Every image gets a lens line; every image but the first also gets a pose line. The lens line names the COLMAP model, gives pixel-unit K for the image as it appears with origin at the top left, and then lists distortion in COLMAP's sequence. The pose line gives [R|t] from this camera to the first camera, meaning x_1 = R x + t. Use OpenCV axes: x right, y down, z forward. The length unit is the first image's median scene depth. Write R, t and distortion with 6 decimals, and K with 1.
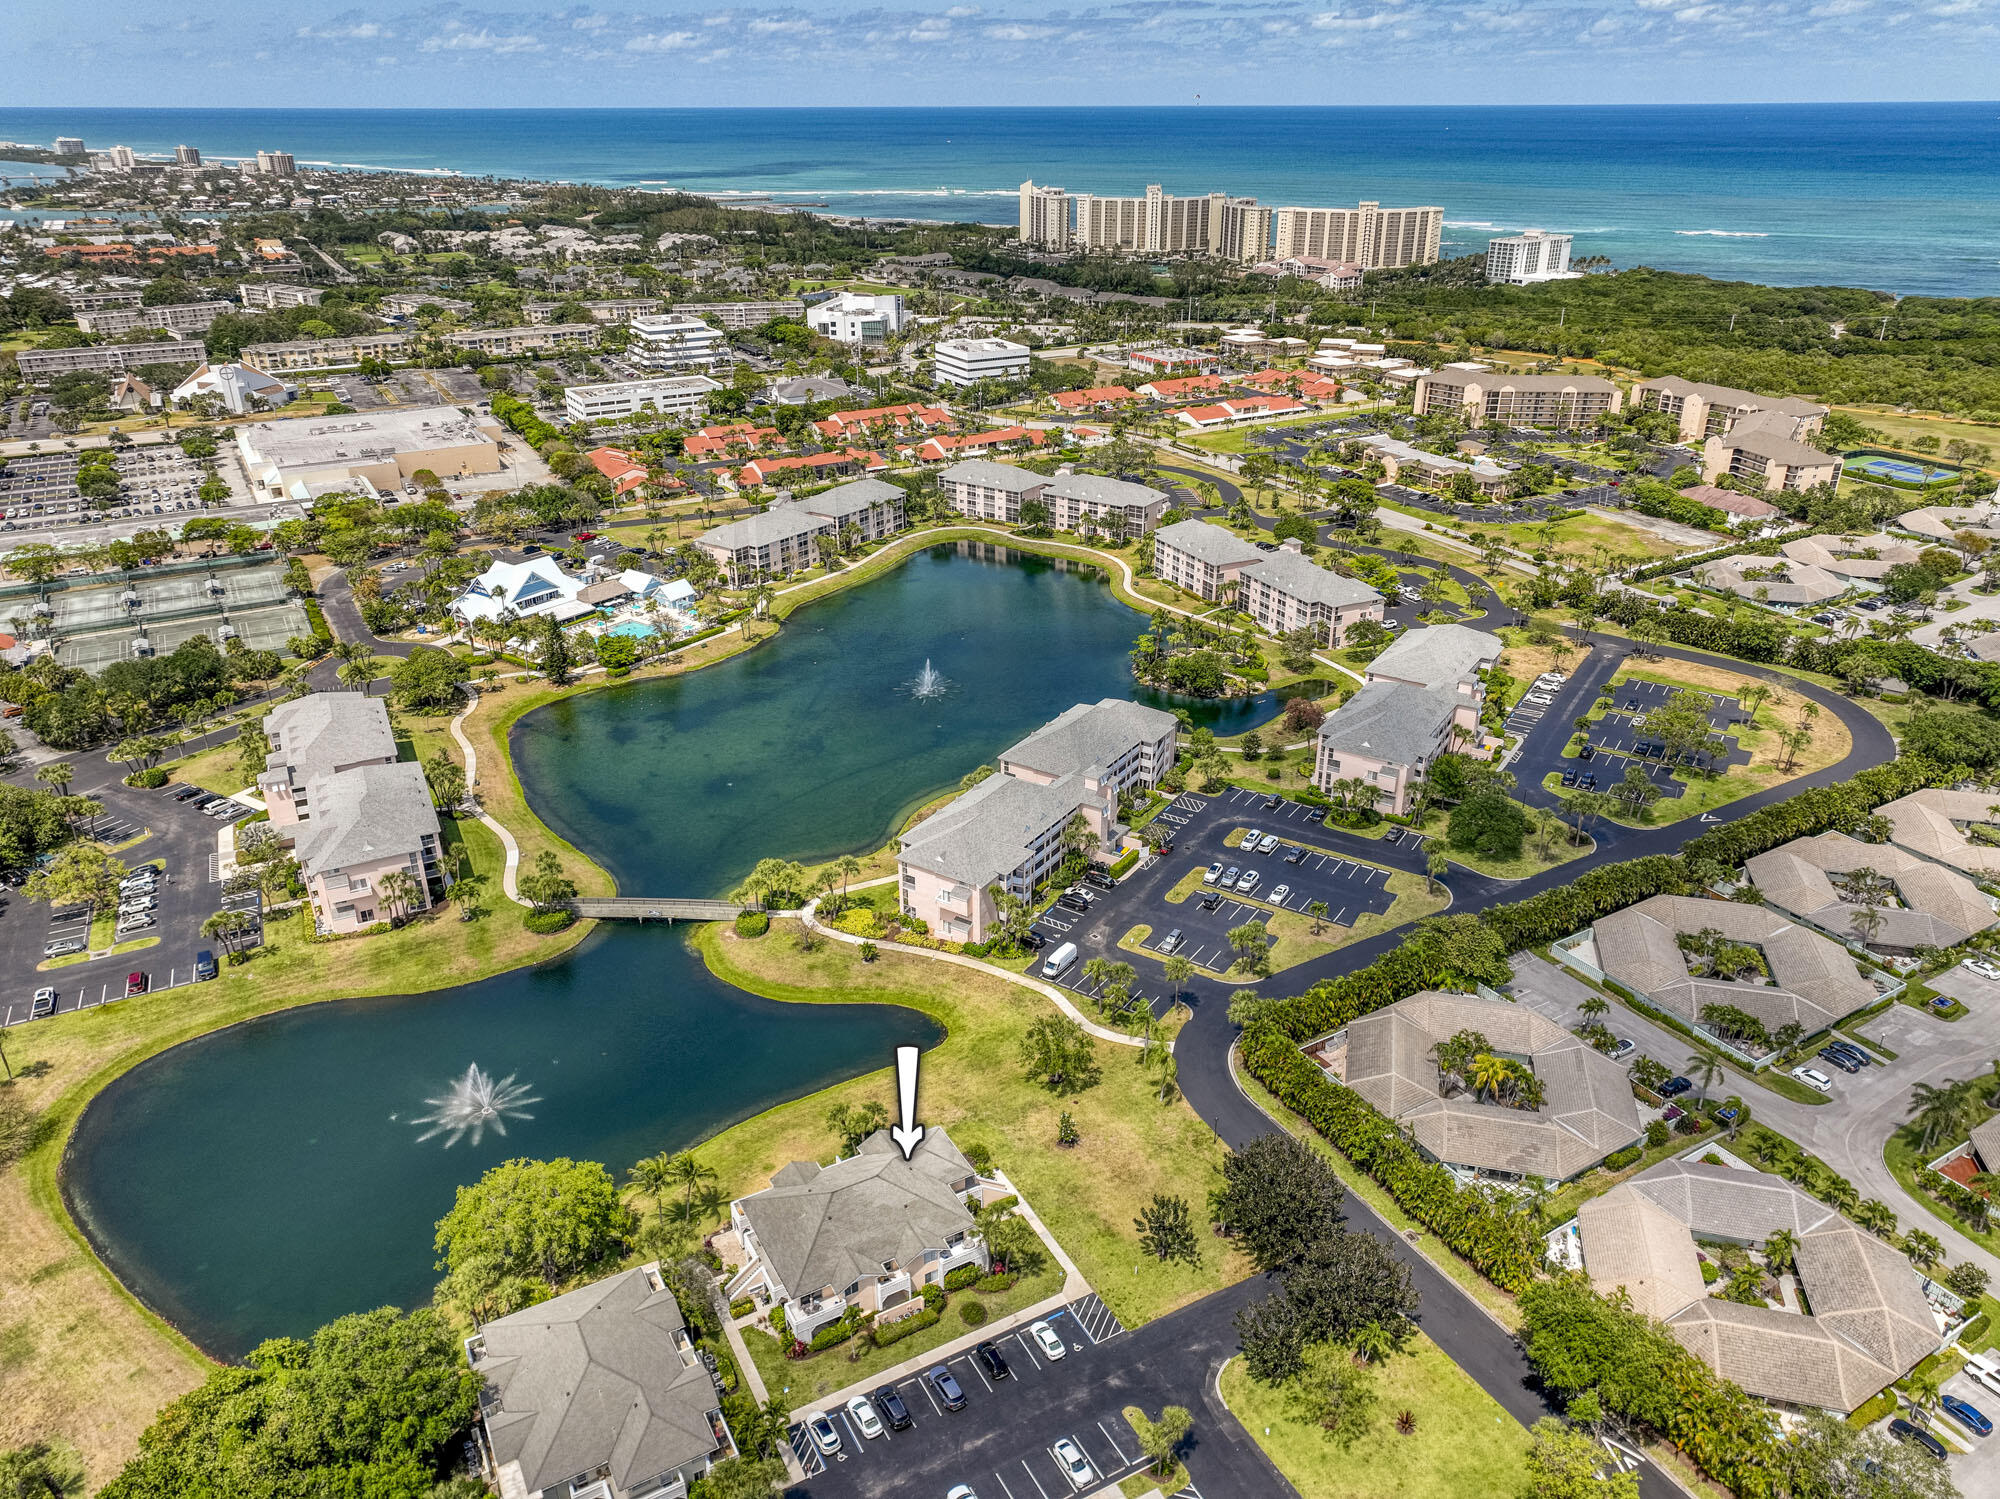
lens RADIAL K [[1397.1, 0, 1006.1], [0, 1397.1, 752.3], [0, 0, 1]] dist [0.001422, 0.008459]
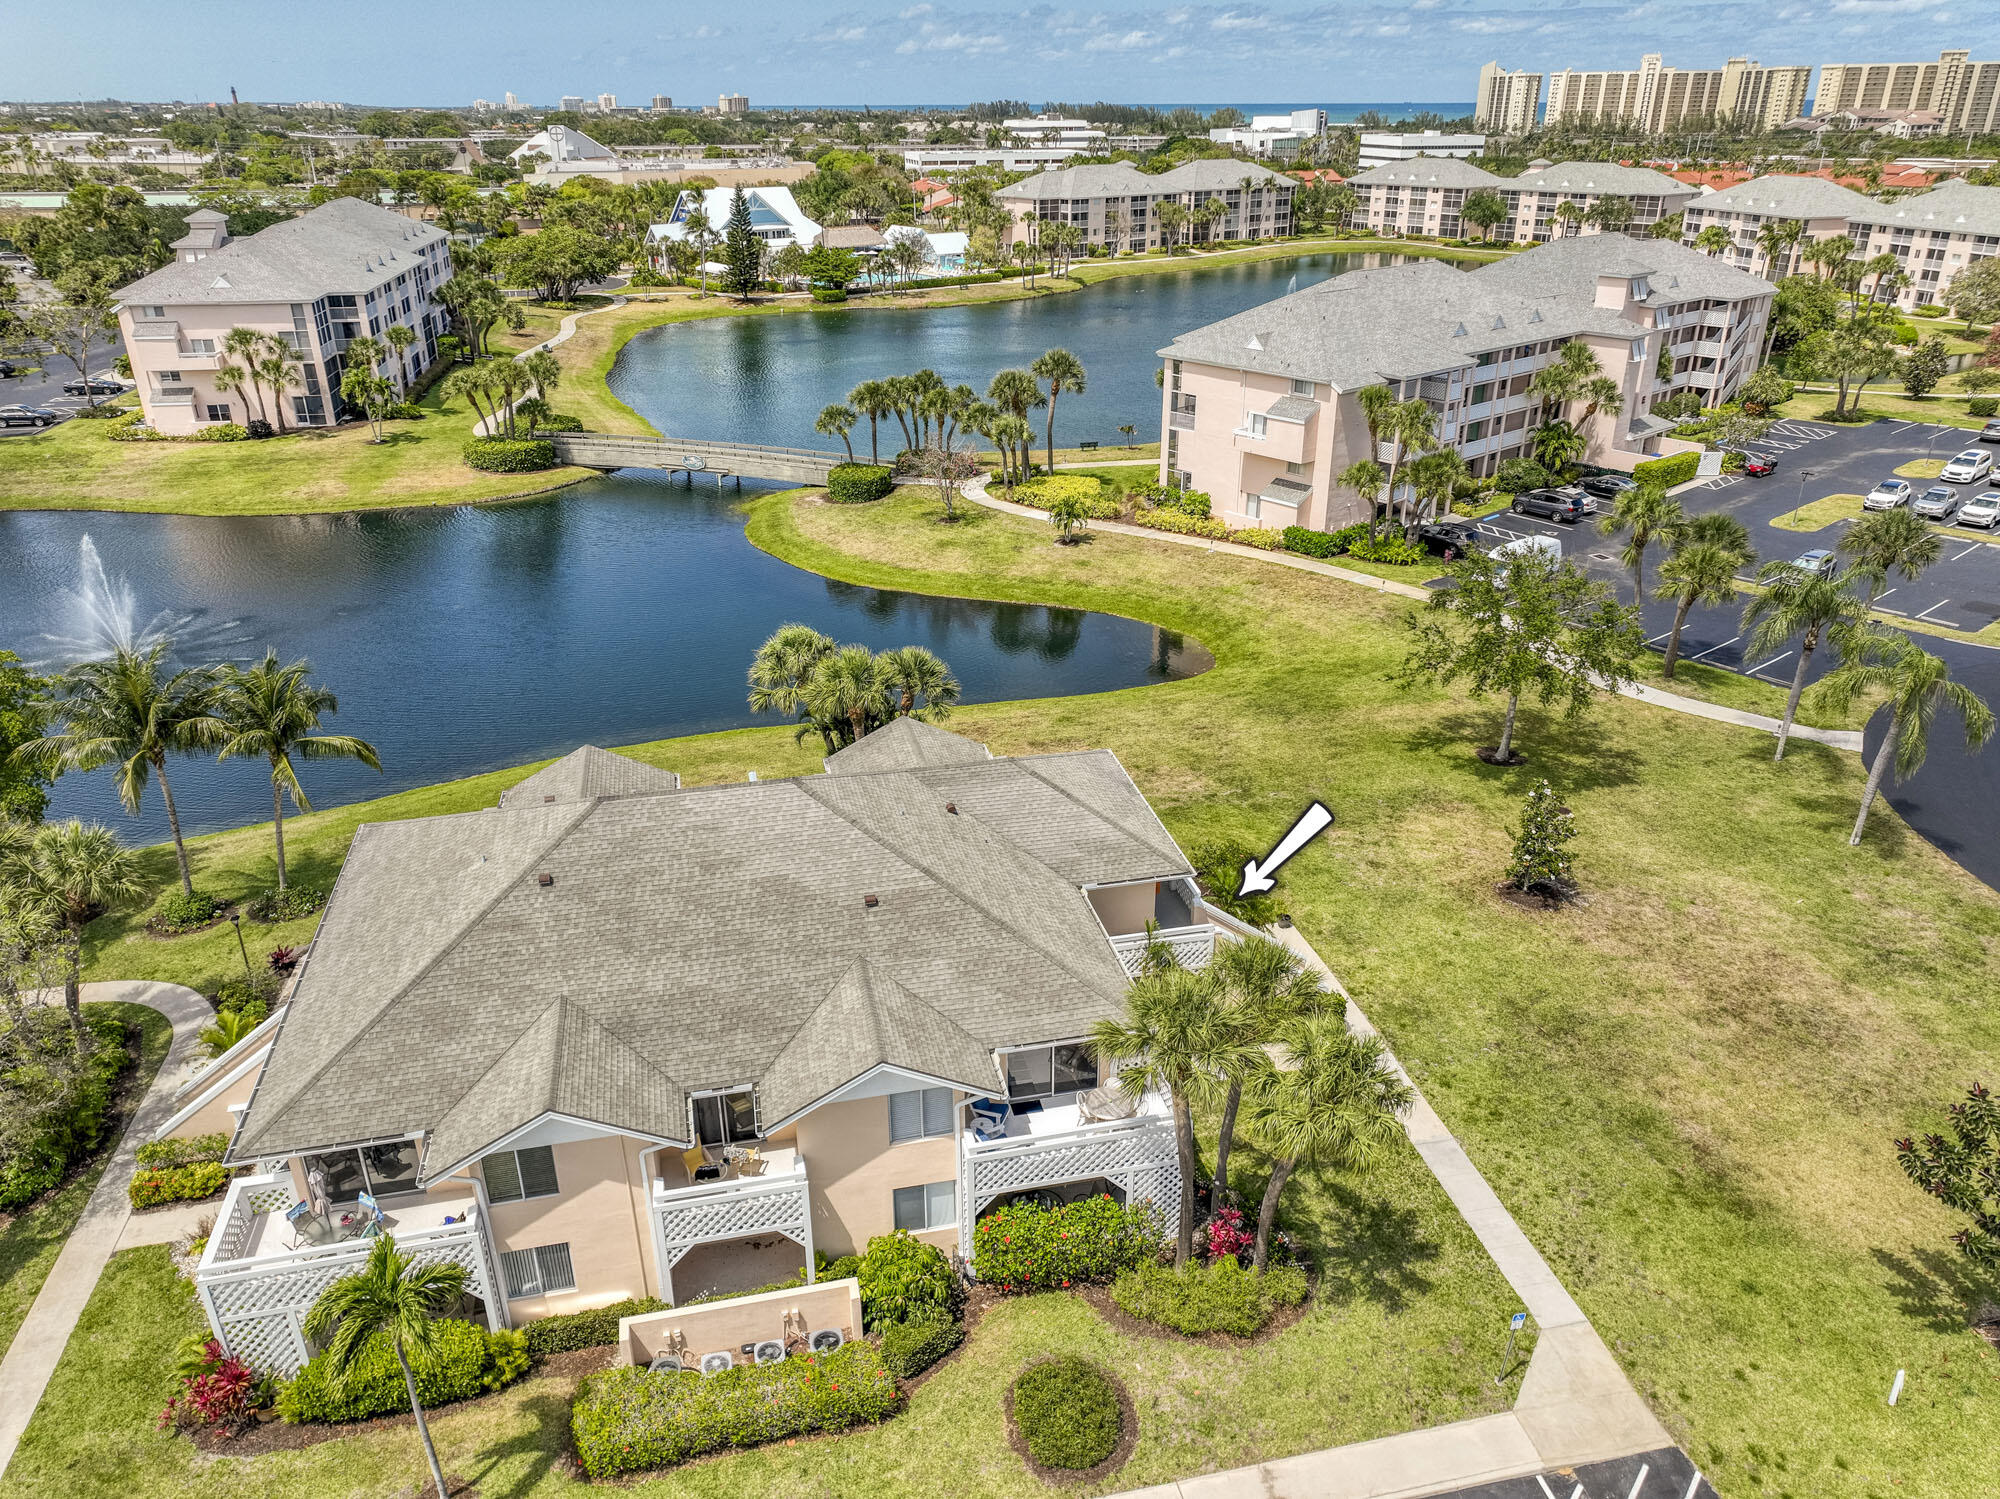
lens RADIAL K [[1397.1, 0, 1006.1], [0, 1397.1, 752.3], [0, 0, 1]] dist [0.001422, 0.008459]
pose [[0.958875, 0.118450, -0.257929, 0.004701], [-0.118803, 0.992815, 0.014274, 0.141375], [0.257767, 0.016956, 0.966058, 0.372704]]
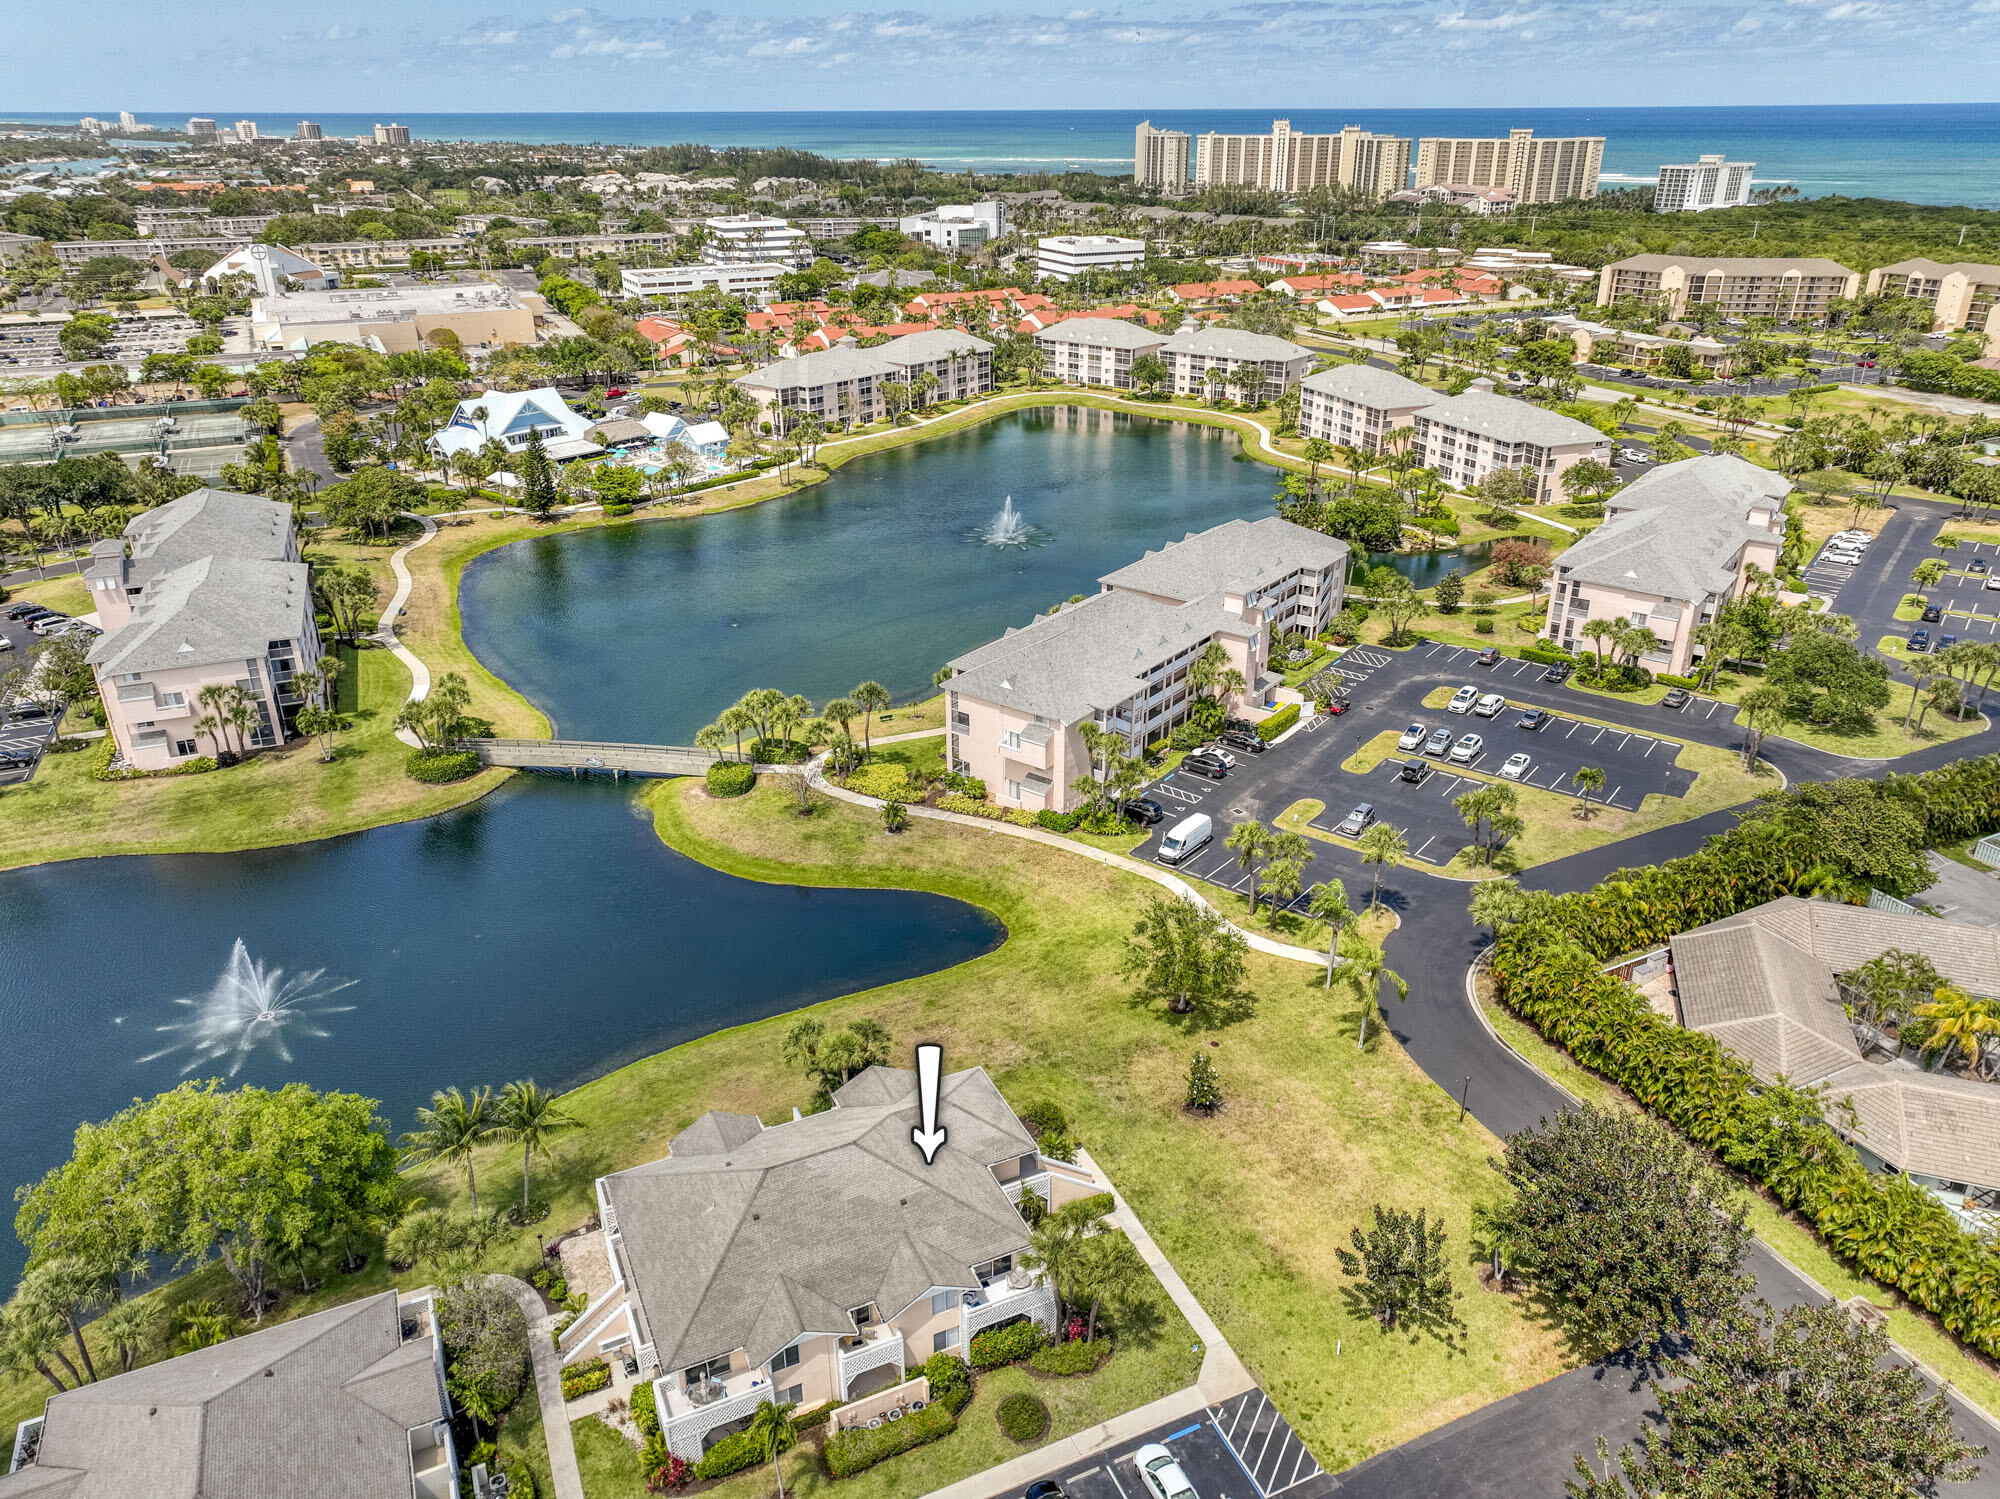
lens RADIAL K [[1397.1, 0, 1006.1], [0, 1397.1, 752.3], [0, 0, 1]] dist [0.001422, 0.008459]
pose [[0.997194, 0.029787, -0.068676, -0.000803], [-0.030030, 0.999546, -0.002513, 0.074552], [0.068570, 0.004568, 0.997636, 0.228489]]
